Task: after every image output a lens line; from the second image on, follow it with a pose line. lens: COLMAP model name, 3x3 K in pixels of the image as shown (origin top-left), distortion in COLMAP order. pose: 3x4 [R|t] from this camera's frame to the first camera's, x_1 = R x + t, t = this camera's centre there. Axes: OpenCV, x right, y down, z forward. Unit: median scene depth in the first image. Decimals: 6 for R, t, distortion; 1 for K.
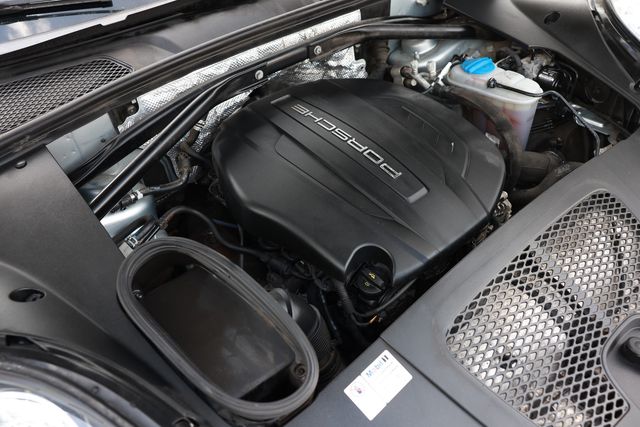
lens RADIAL K [[499.3, 0, 321.8], [0, 499.3, 216.3], [0, 0, 1]] dist [-0.112538, 0.087249]
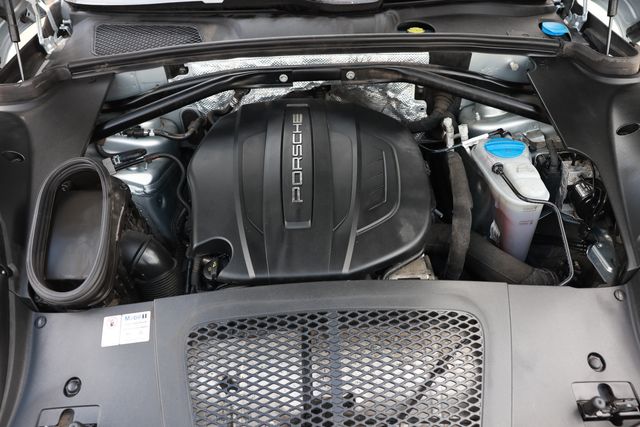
lens RADIAL K [[499.3, 0, 321.0], [0, 499.3, 211.7], [0, 0, 1]] dist [-0.112538, 0.087249]
pose [[0.787070, 0.433157, -0.439199, 0.581327], [-0.433337, 0.894966, 0.106091, -0.170352], [0.439022, 0.106821, 0.892103, 0.051712]]
